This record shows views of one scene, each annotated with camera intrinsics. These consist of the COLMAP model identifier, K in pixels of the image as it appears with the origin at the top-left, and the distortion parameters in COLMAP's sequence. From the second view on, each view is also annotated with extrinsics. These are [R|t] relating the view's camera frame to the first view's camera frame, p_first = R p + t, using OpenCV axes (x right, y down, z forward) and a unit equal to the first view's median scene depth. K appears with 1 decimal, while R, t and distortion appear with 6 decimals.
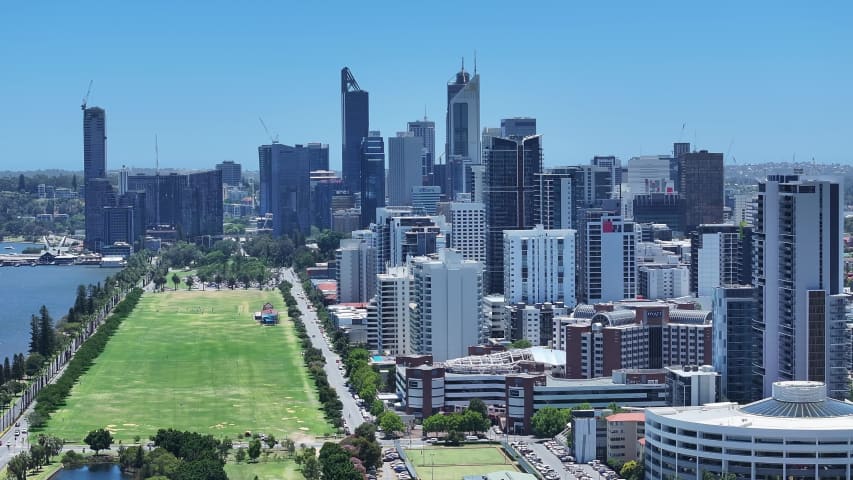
lens RADIAL K [[1934.9, 0, 426.5], [0, 1934.9, 240.0], [0, 0, 1]] dist [-0.203338, 0.740708]
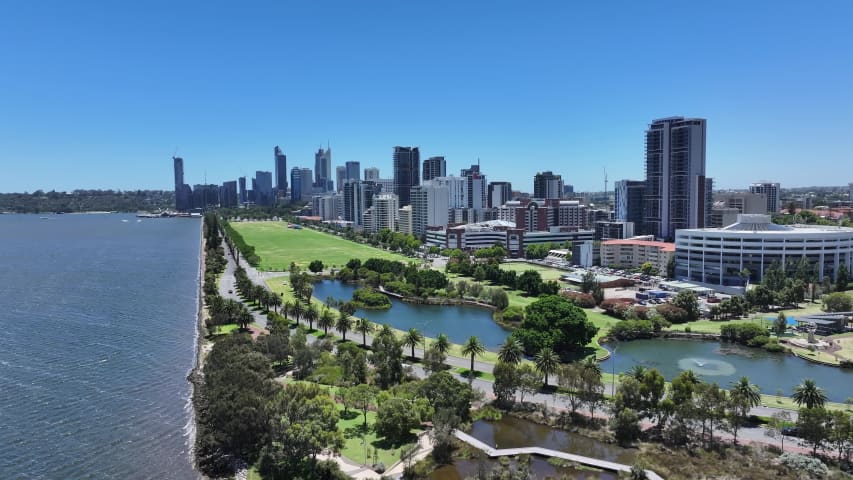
lens RADIAL K [[608.1, 0, 431.1], [0, 608.1, 237.7], [0, 0, 1]] dist [0.011334, 0.006851]
pose [[0.964803, -0.022125, 0.262041, -0.180039], [0.015486, 0.999505, 0.027375, 0.054736], [-0.262517, -0.022353, 0.964669, 0.377318]]
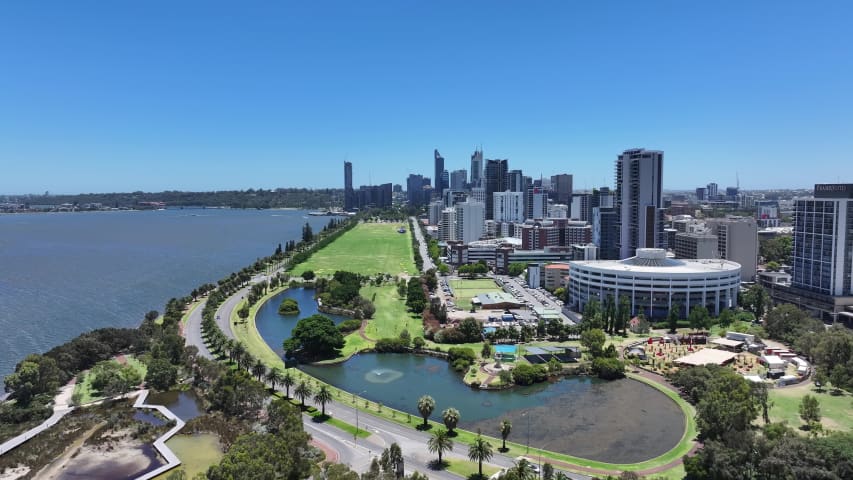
lens RADIAL K [[608.1, 0, 431.1], [0, 608.1, 237.7], [0, 0, 1]] dist [0.011334, 0.006851]
pose [[0.998466, 0.007045, -0.054921, 0.004869], [-0.005094, 0.999354, 0.035586, 0.030506], [0.055136, -0.035251, 0.997856, 0.271414]]
